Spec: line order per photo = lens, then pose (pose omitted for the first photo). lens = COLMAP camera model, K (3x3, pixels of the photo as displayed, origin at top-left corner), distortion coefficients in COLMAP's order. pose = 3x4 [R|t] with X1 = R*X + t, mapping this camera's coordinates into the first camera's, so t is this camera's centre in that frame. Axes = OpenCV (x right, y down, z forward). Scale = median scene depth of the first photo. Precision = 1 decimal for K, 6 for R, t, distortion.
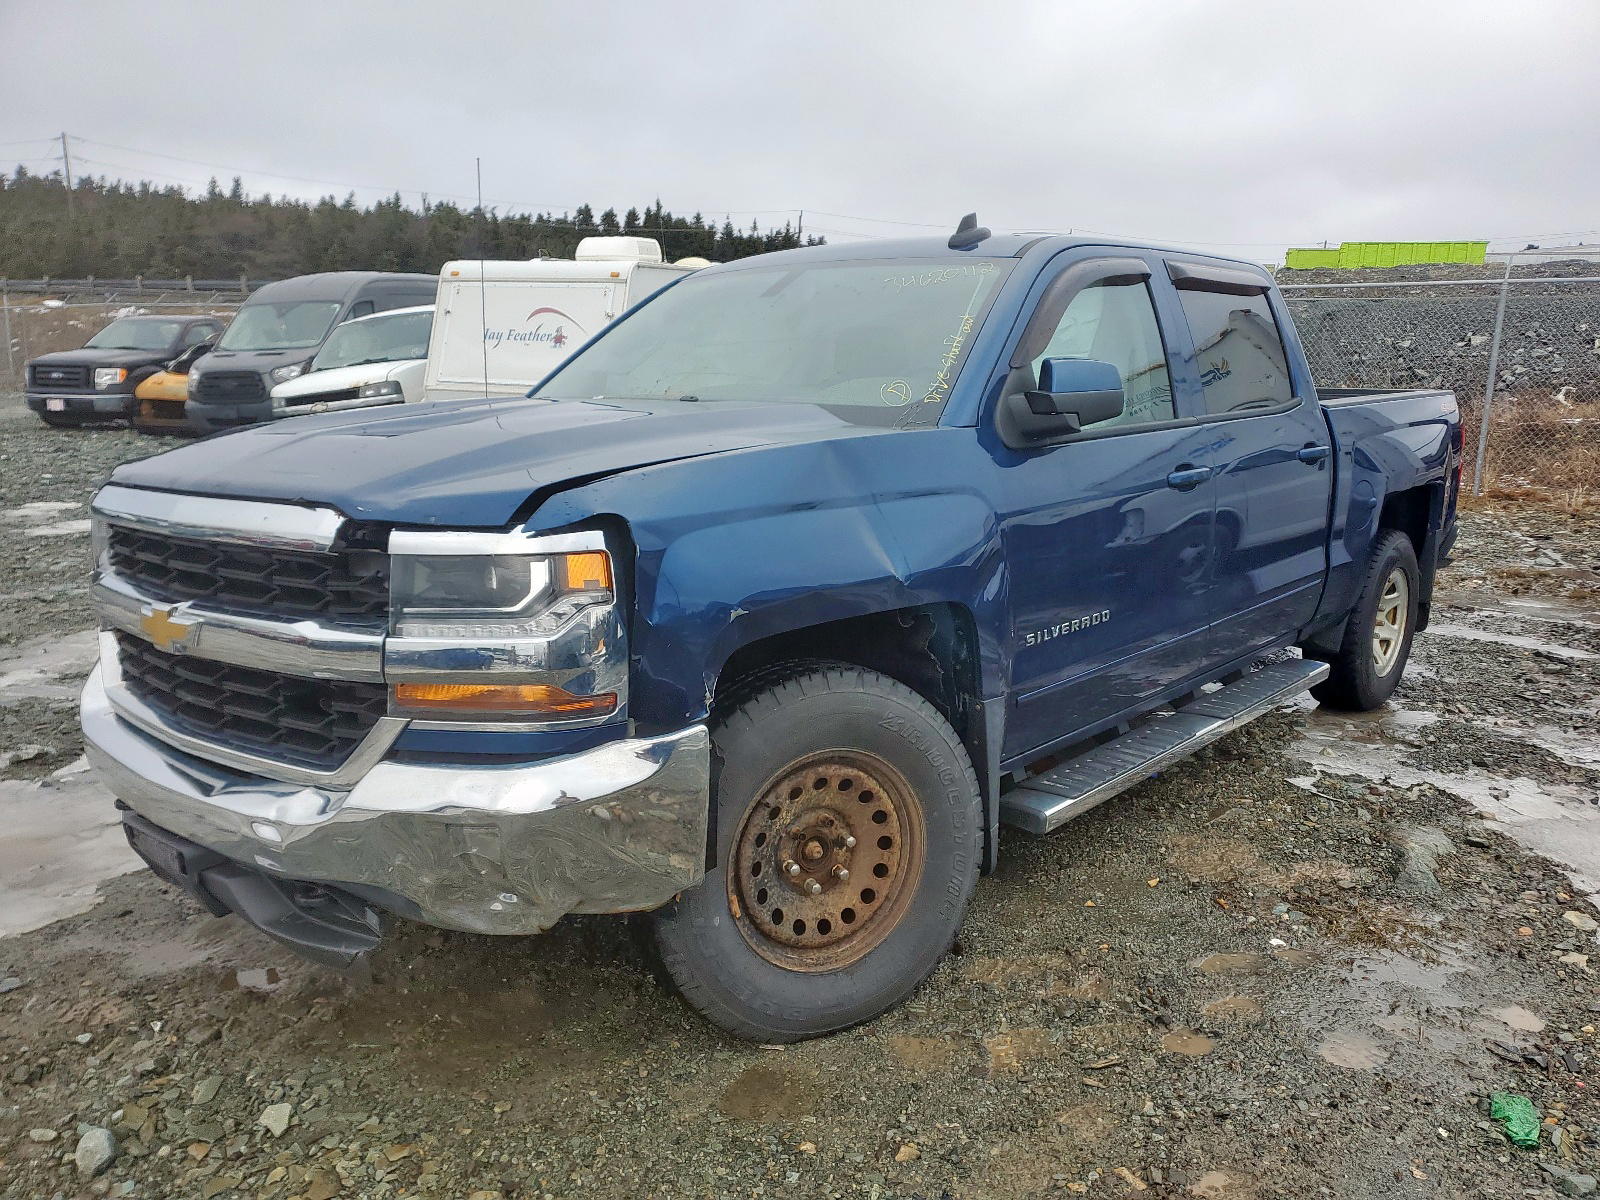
lens RADIAL K [[1209.8, 0, 803.9], [0, 1209.8, 615.6], [0, 0, 1]] dist [0.094463, -0.104771]
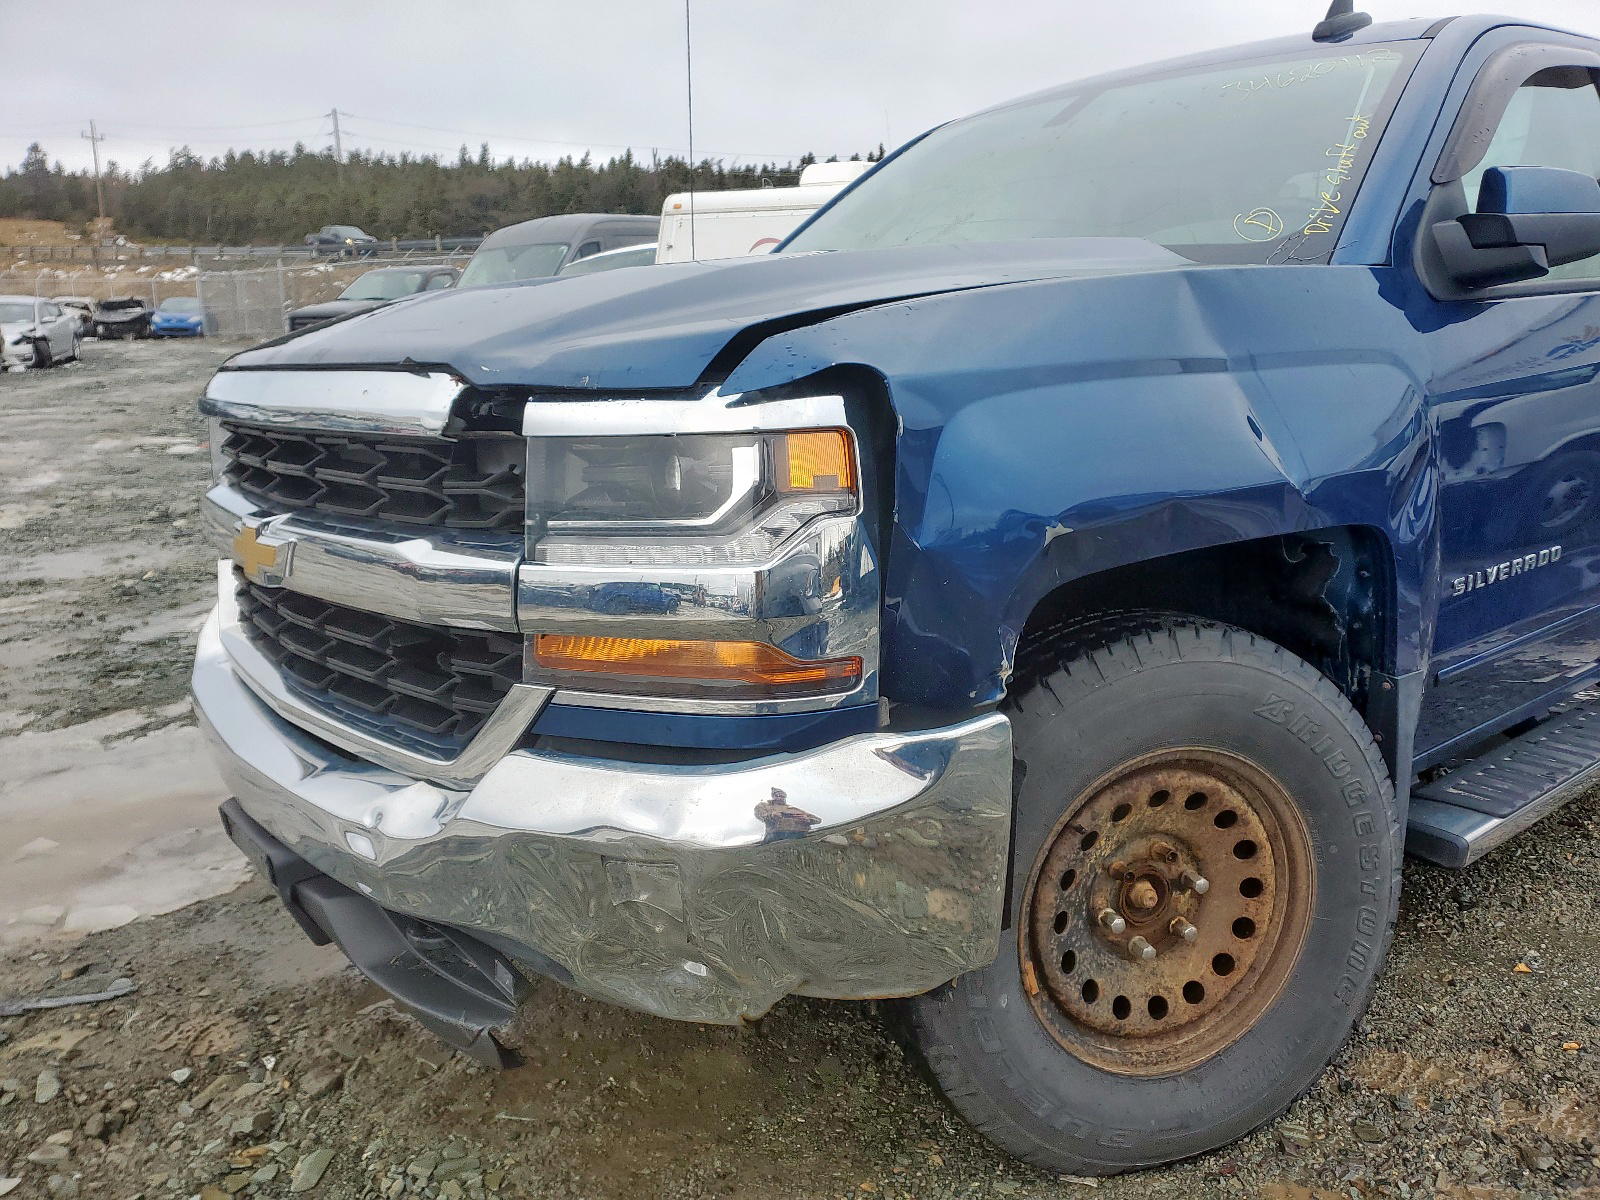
lens RADIAL K [[1209.8, 0, 803.9], [0, 1209.8, 615.6], [0, 0, 1]] dist [0.094463, -0.104771]
pose [[0.984339, 0.018264, -0.175338, -0.062503], [-0.011007, 0.999046, 0.042271, 0.013491], [0.175943, -0.039679, 0.983600, 0.317241]]
